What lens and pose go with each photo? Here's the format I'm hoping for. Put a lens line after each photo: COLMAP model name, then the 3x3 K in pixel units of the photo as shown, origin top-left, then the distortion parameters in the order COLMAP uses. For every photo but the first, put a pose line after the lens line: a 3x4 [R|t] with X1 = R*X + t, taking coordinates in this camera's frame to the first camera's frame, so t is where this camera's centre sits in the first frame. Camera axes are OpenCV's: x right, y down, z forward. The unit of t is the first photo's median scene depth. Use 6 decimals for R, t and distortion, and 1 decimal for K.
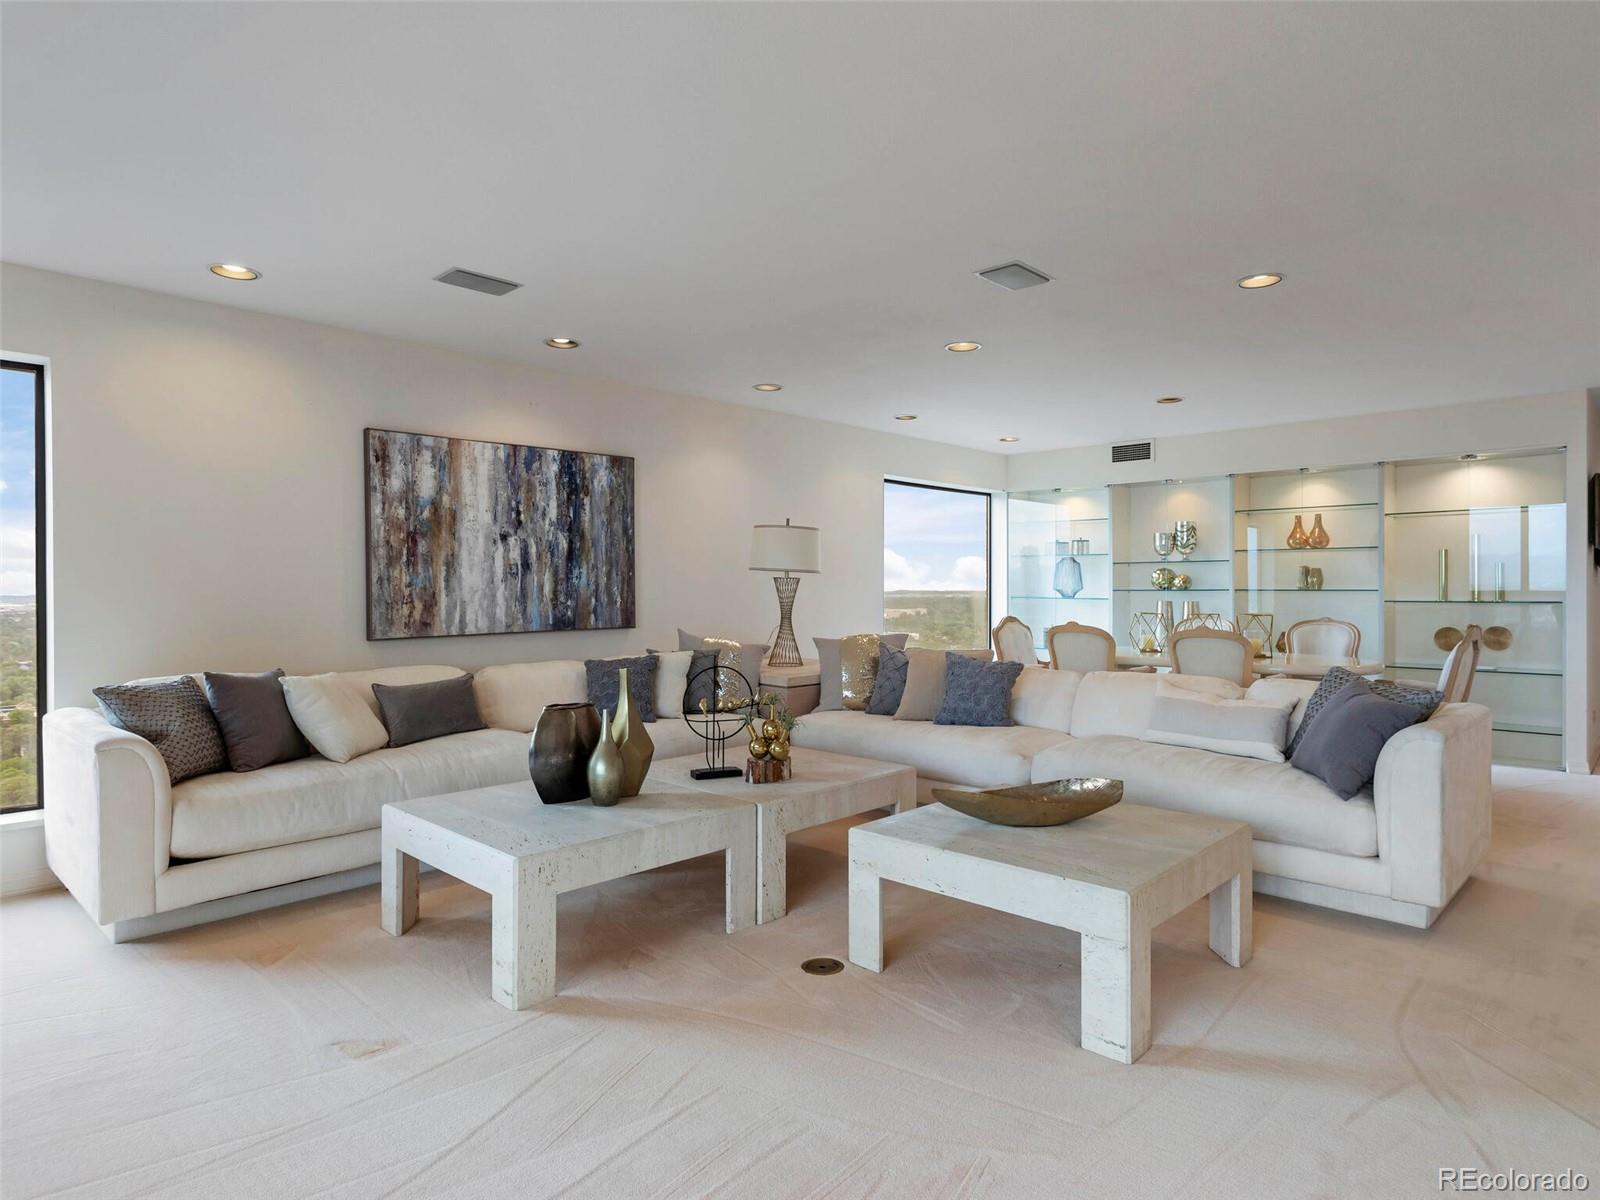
lens RADIAL K [[908.3, 0, 800.0], [0, 908.3, 600.0], [0, 0, 1]] dist [-0.001070, 0.001661]
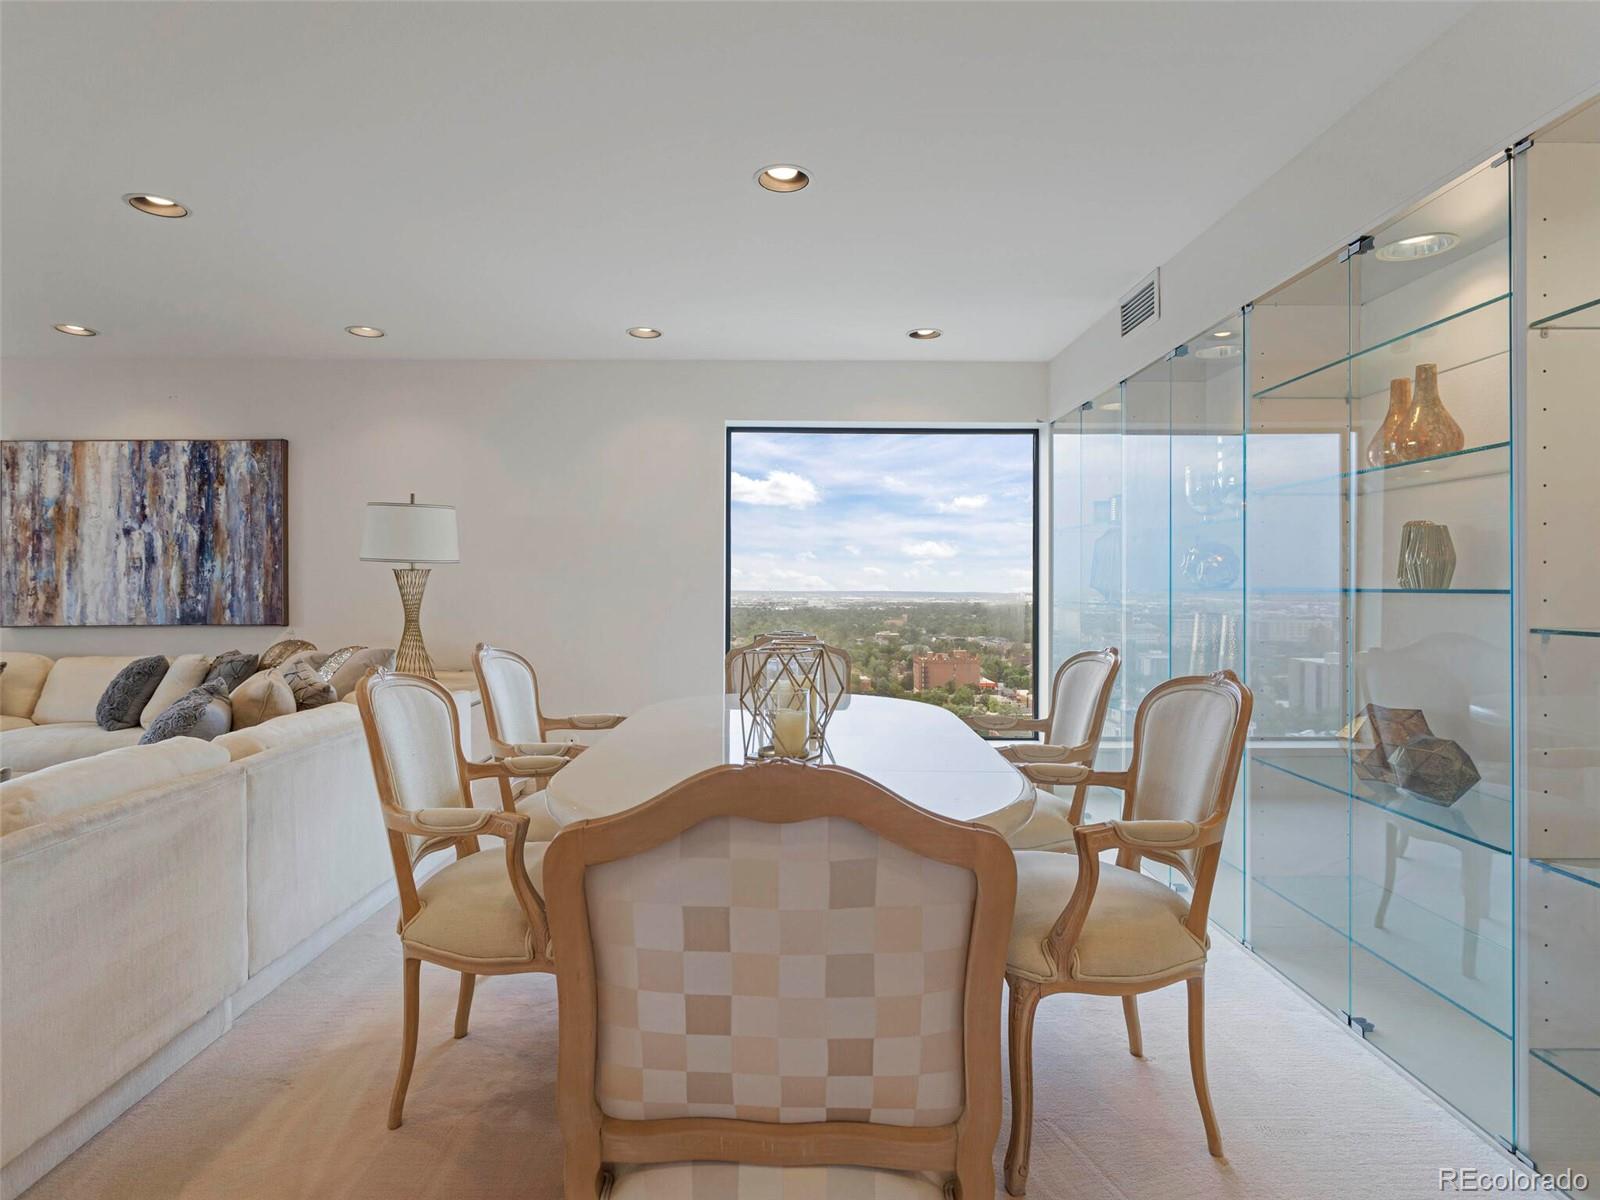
lens RADIAL K [[871.1, 0, 789.0], [0, 871.1, 580.2], [0, 0, 1]] dist [-0.000245, 0.001567]
pose [[0.703752, -0.003443, -0.710437, 0.873025], [-0.013137, 0.999754, -0.017859, -0.006890], [0.710324, 0.021901, 0.703534, 0.821852]]
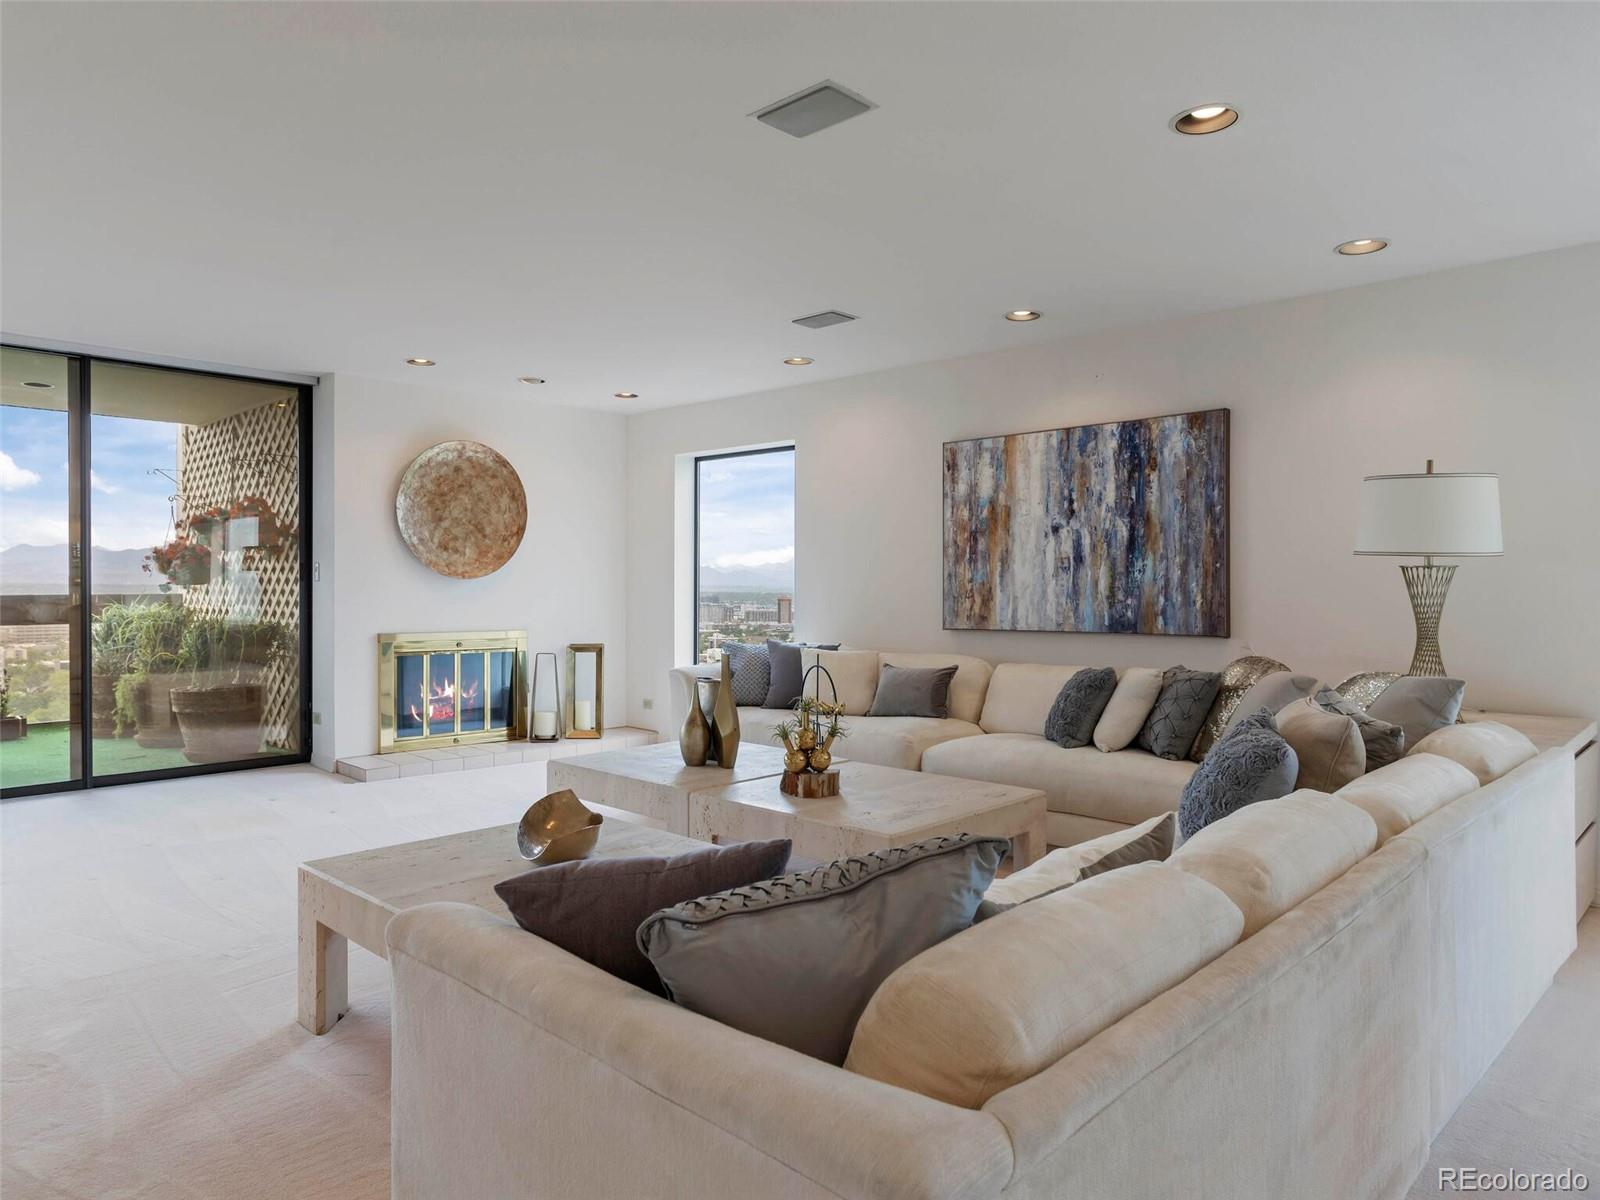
lens RADIAL K [[1035.3, 0, 800.0], [0, 1035.3, 600.0], [0, 0, 1]] dist [-0.008800, 0.001408]
pose [[0.015411, 0.013713, -0.999787, 0.721786], [-0.018680, 0.999735, 0.013424, -0.005540], [0.999707, 0.018470, 0.015663, 0.705119]]
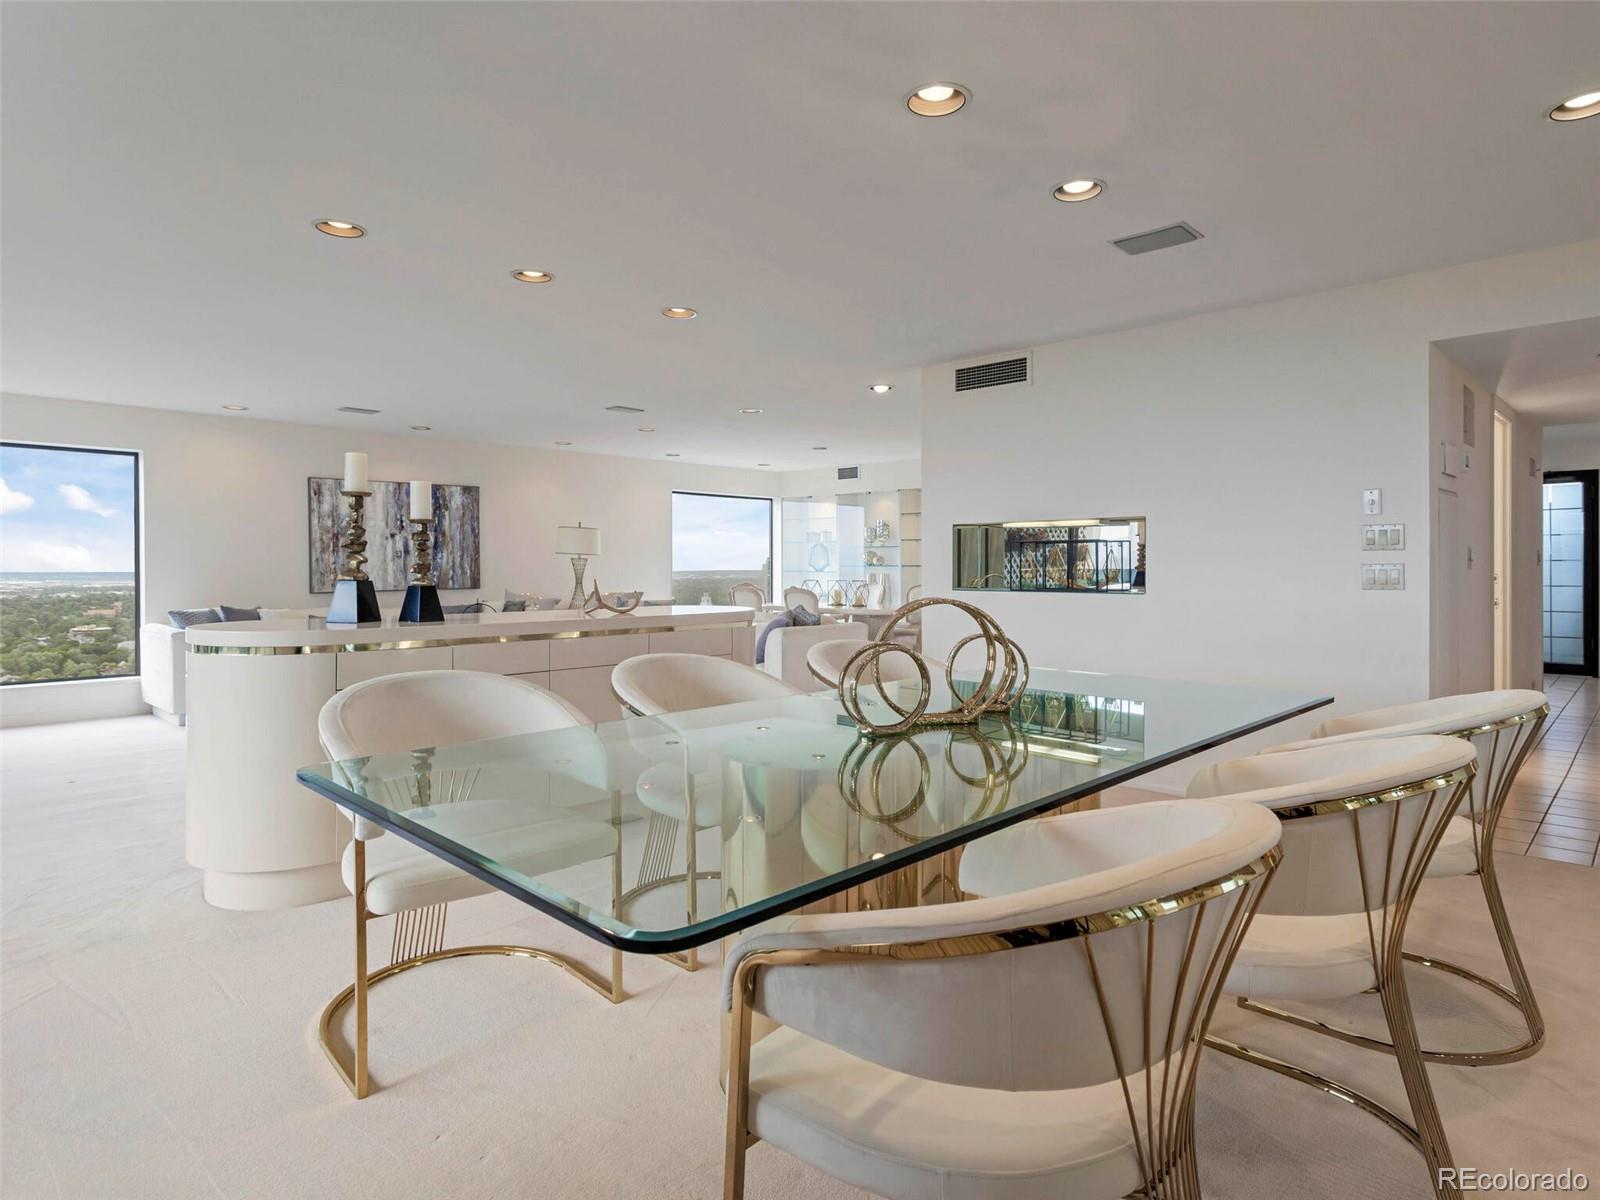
lens RADIAL K [[894.7, 0, 824.7], [0, 894.7, 575.9], [0, 0, 1]] dist [-0.002003, -0.000443]
pose [[0.999854, -0.002360, 0.016930, 0.466844], [0.002414, 0.999992, -0.003164, 0.015568], [-0.016922, 0.003204, 0.999852, -0.720576]]
